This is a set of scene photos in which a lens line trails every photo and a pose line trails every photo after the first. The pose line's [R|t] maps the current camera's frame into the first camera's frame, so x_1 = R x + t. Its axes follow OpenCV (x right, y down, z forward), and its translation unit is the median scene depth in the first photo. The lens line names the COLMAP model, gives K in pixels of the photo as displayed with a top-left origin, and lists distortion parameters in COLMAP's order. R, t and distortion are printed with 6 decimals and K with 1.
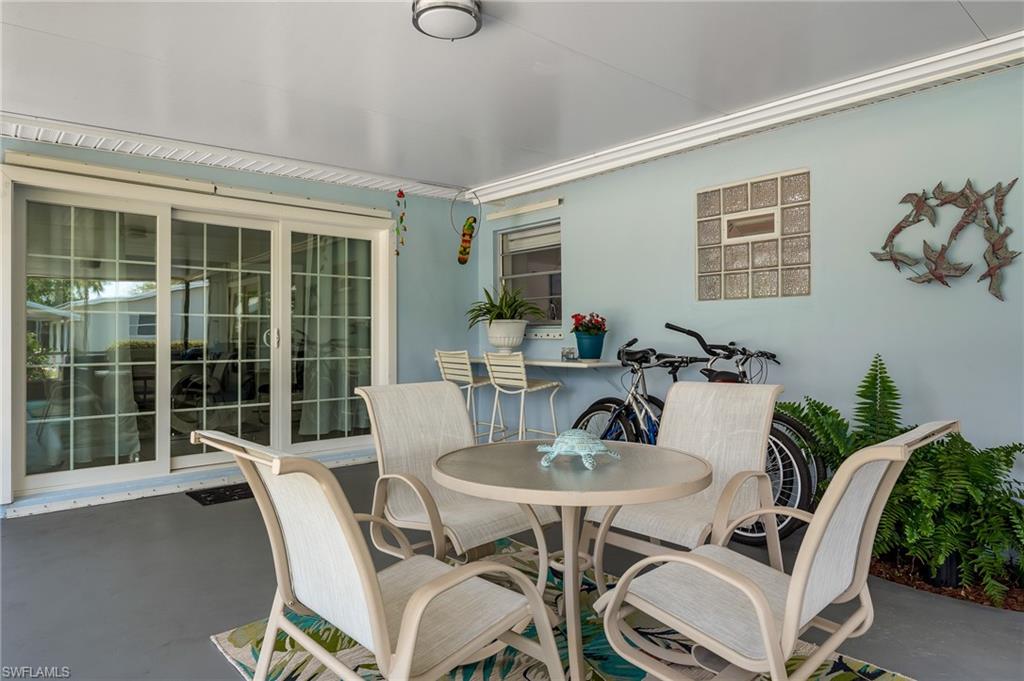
lens RADIAL K [[606.6, 0, 512.0], [0, 606.6, 340.5], [0, 0, 1]] dist [-0.001255, -0.000106]
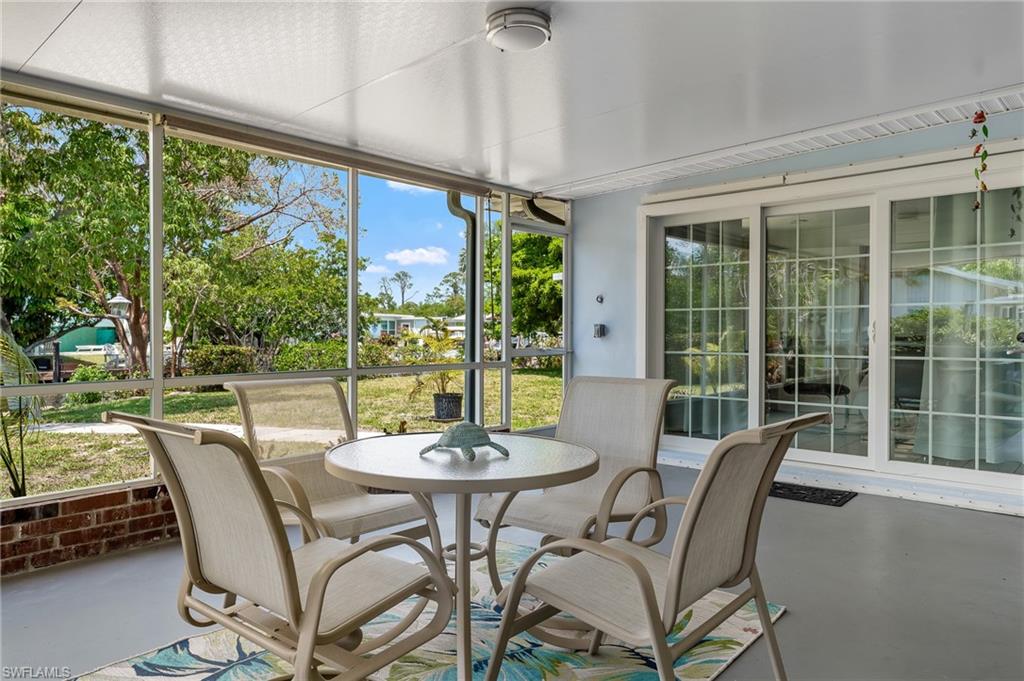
lens RADIAL K [[665.5, 0, 512.0], [0, 665.5, 340.5], [0, 0, 1]] dist [-0.001143, -0.000623]
pose [[0.093269, 0.022021, -0.995397, 0.501262], [-0.001421, 0.999757, 0.021984, -0.011146], [0.995640, -0.000636, 0.093278, 0.419659]]
